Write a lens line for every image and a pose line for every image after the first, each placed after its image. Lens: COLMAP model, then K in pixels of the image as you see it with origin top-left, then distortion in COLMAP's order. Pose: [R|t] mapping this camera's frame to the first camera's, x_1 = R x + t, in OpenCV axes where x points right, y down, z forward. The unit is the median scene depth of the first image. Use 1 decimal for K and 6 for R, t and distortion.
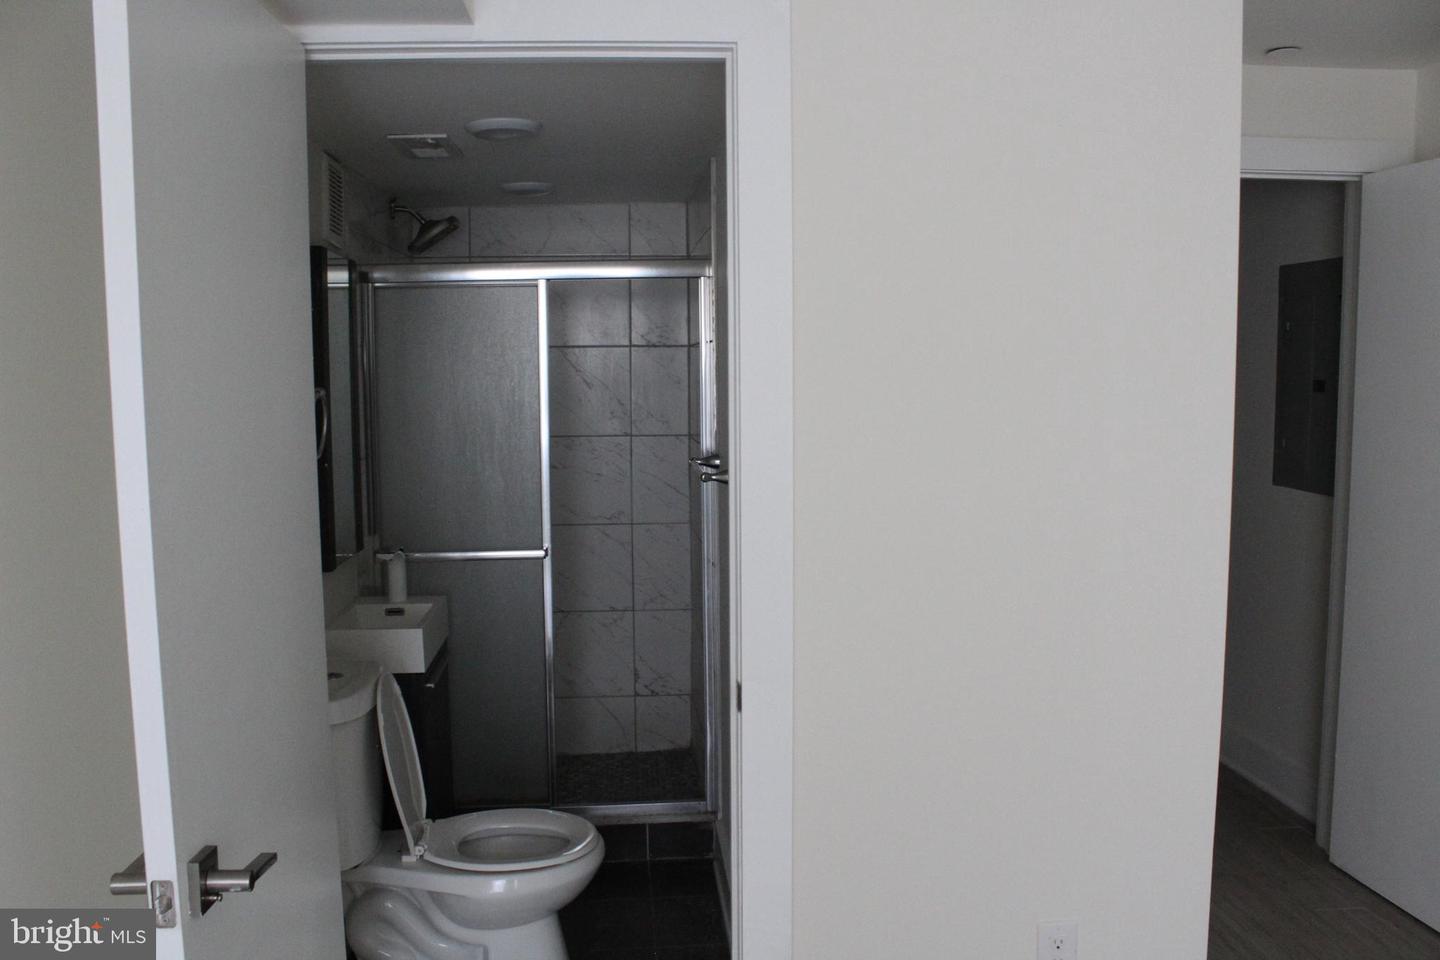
lens RADIAL K [[1211.8, 0, 688.4], [0, 1211.8, 471.8], [0, 0, 1]] dist [-0.163658, 0.161315]
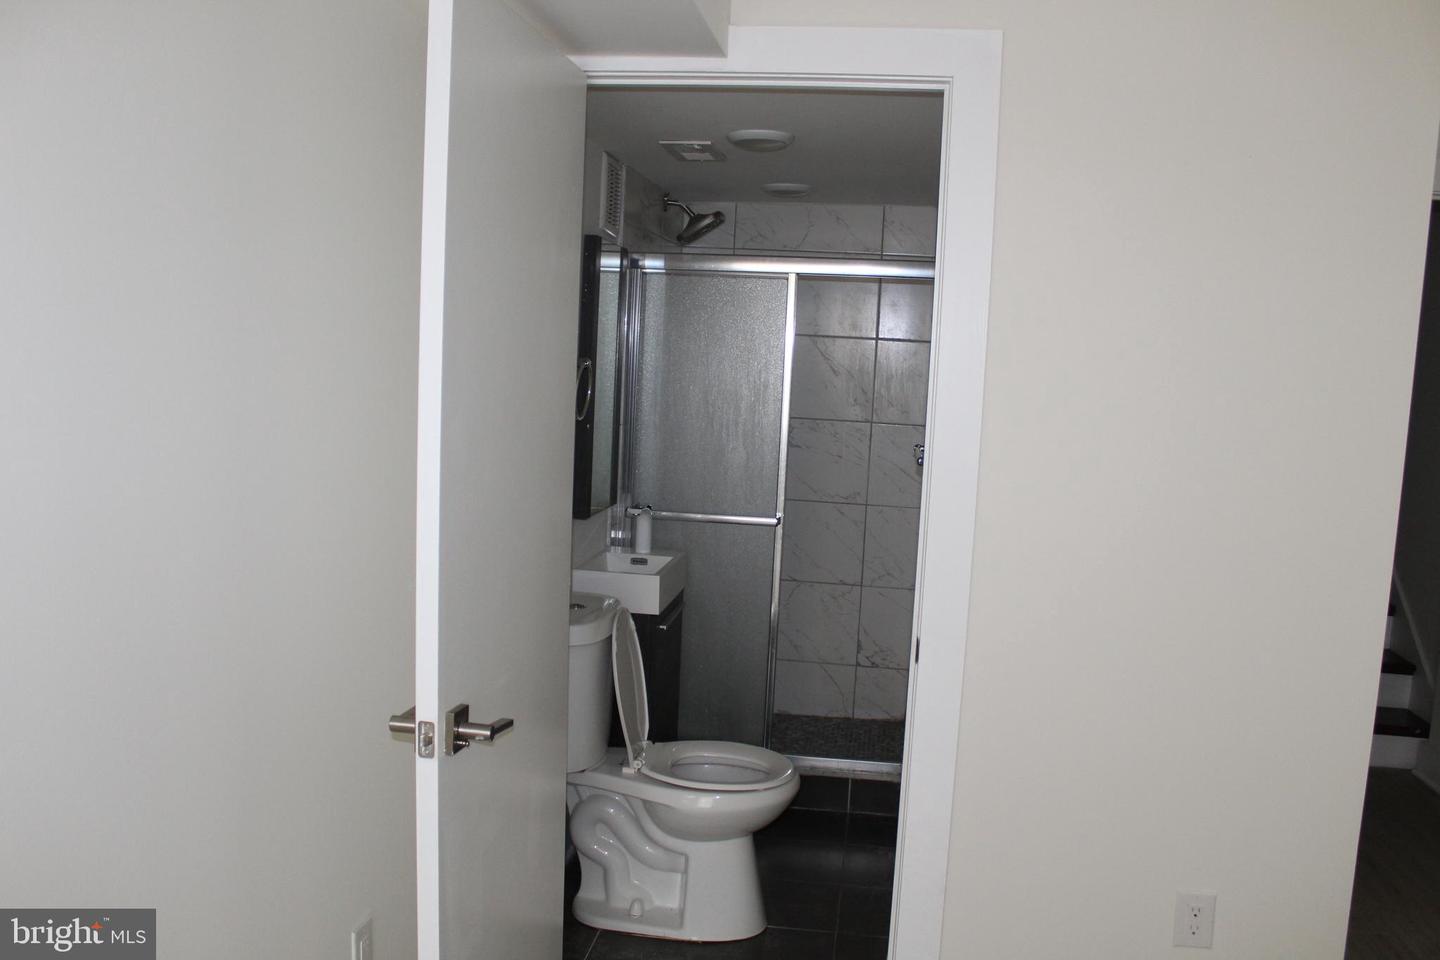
lens RADIAL K [[1211.8, 0, 688.4], [0, 1211.8, 471.8], [0, 0, 1]] dist [-0.163658, 0.161315]
pose [[0.972331, 0.076613, -0.220687, 0.043030], [-0.074689, 0.997061, 0.017065, 0.009537], [0.221346, -0.000110, 0.975195, -0.095836]]
